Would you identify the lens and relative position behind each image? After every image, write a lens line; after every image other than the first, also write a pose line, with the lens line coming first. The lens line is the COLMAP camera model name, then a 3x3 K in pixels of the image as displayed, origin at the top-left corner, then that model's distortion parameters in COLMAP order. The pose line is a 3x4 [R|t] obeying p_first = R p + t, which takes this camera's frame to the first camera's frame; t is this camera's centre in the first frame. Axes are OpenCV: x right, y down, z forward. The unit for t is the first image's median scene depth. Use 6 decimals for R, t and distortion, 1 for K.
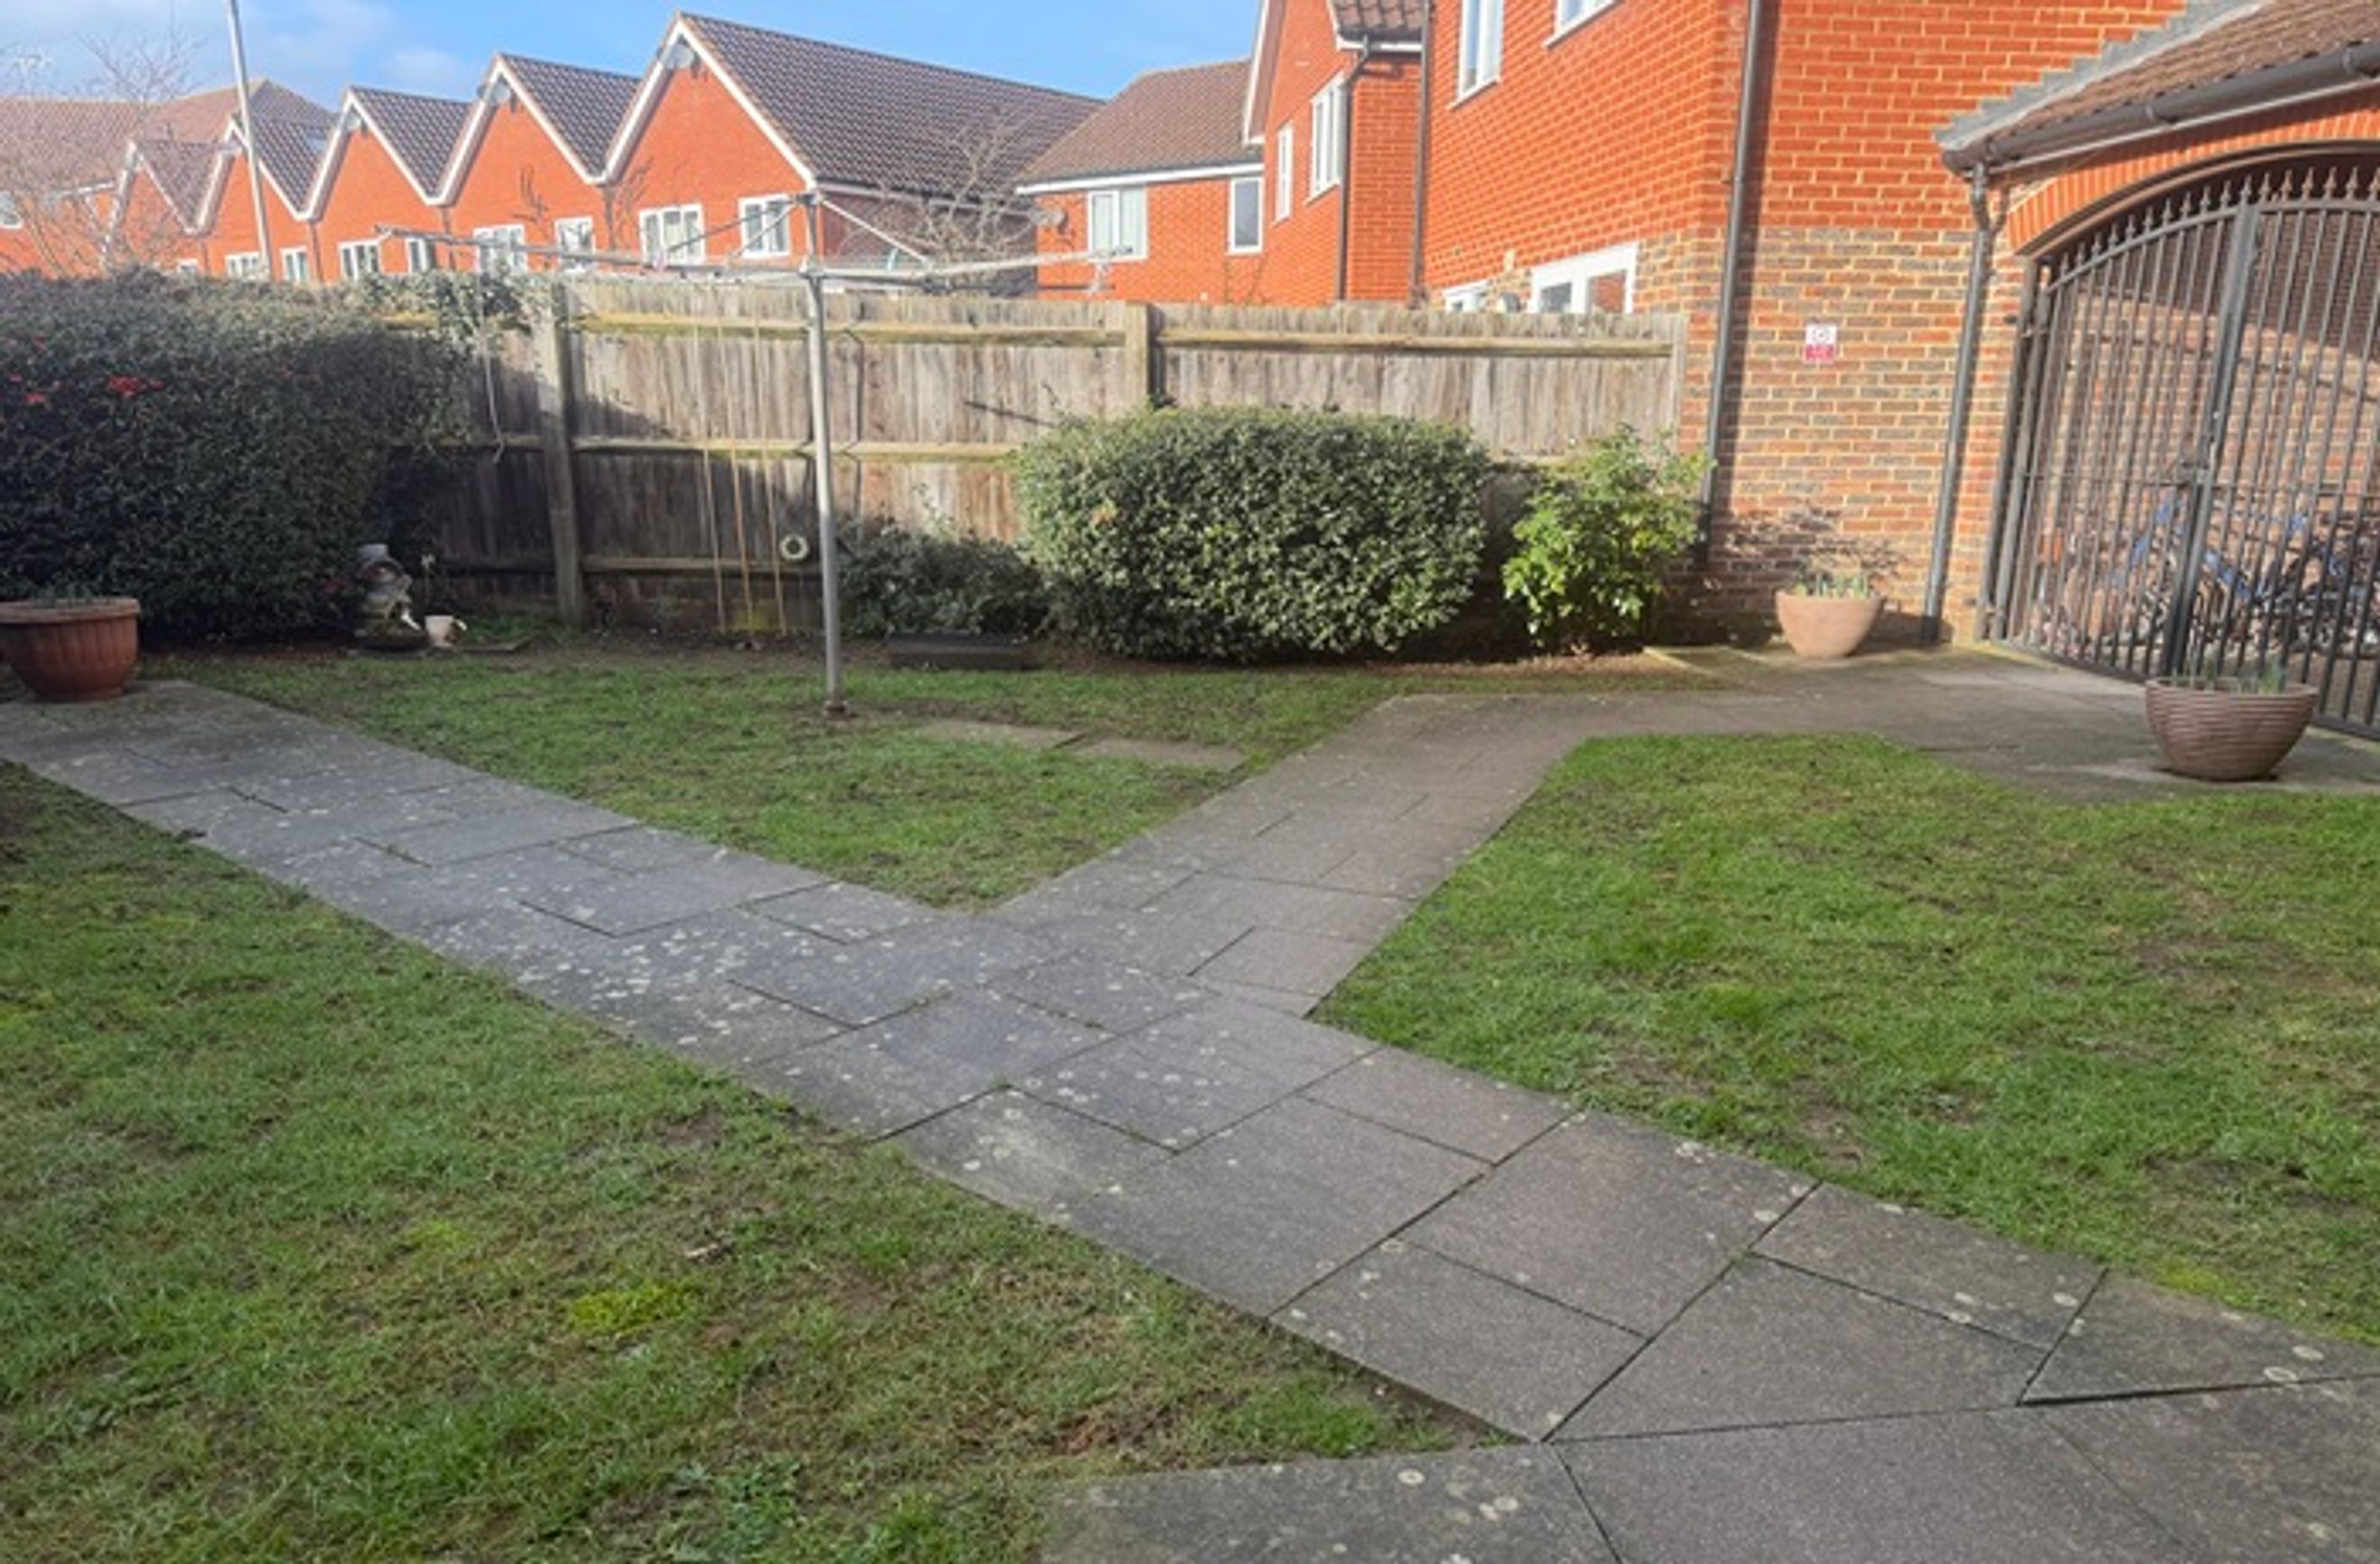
lens RADIAL K [[1638.2, 0, 1191.9], [0, 1638.2, 853.8], [0, 0, 1]] dist [0.069417, -0.072760]
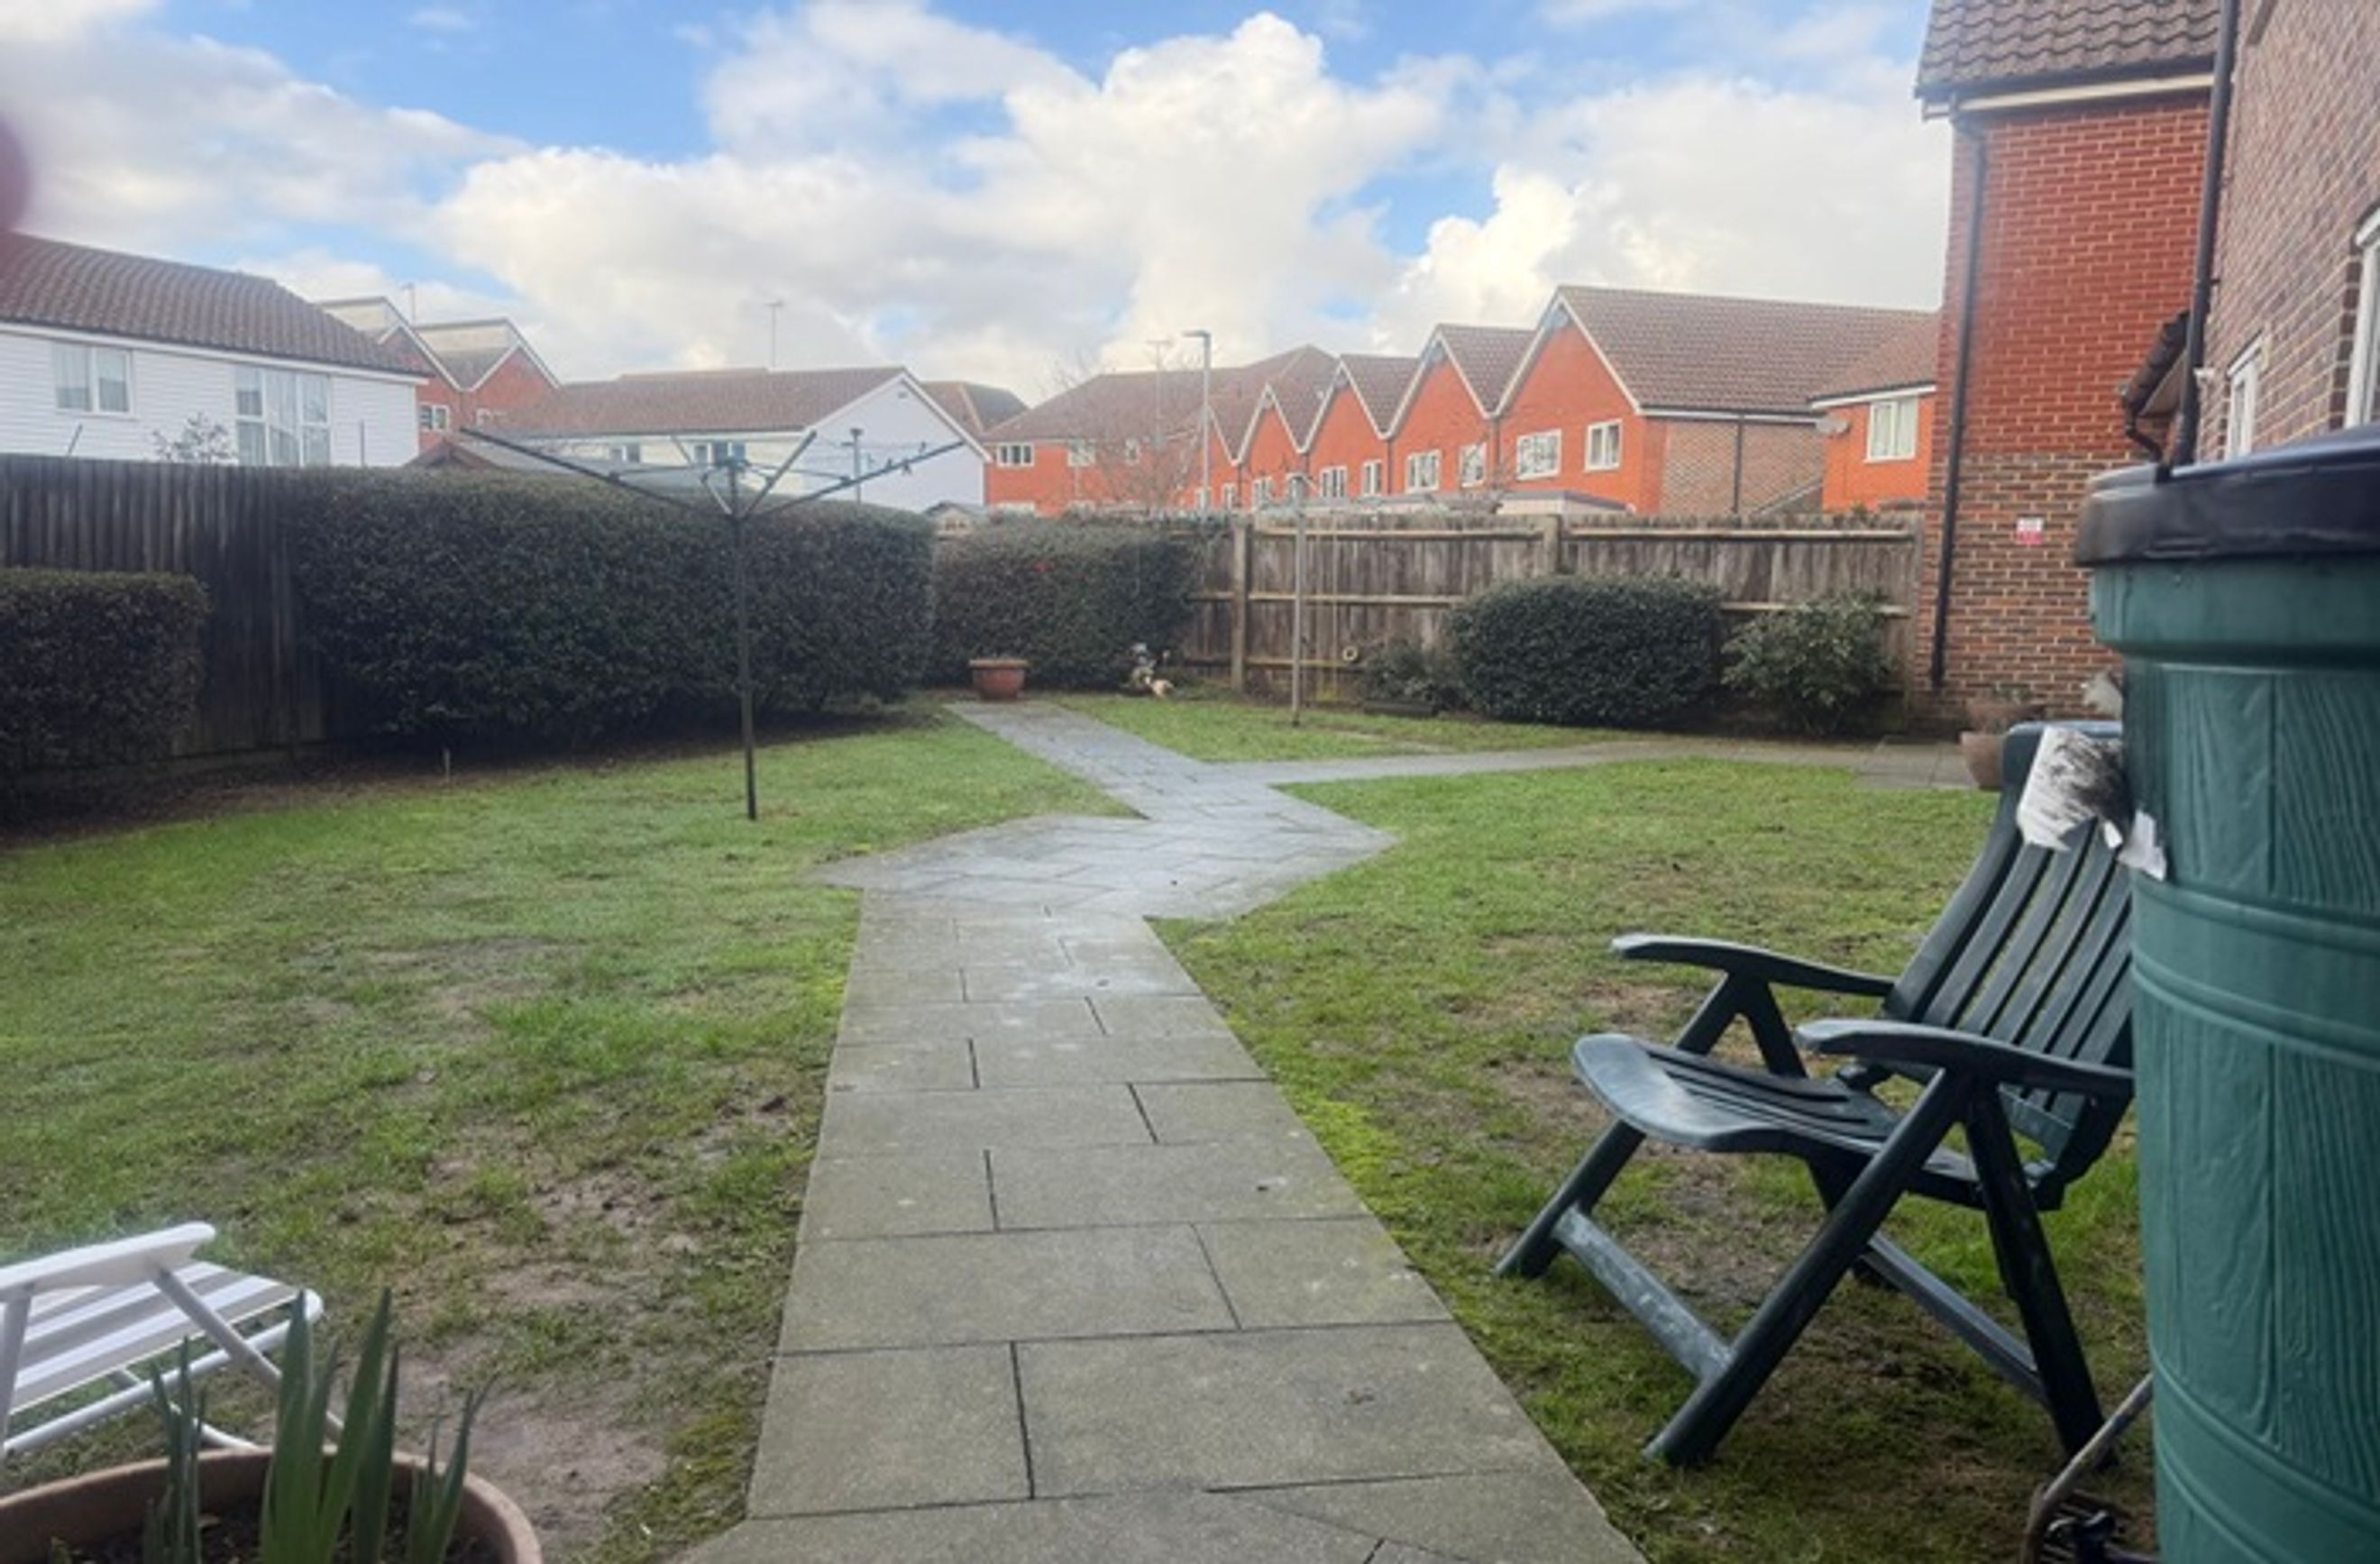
lens RADIAL K [[1694.8, 0, 1180.0], [0, 1694.8, 790.8], [0, 0, 1]] dist [0.123677, -0.138656]
pose [[0.840315, 0.068233, -0.537788, 0.585899], [-0.148644, 0.983026, -0.107537, 0.177354], [0.521322, 0.170304, 0.836194, -0.578645]]
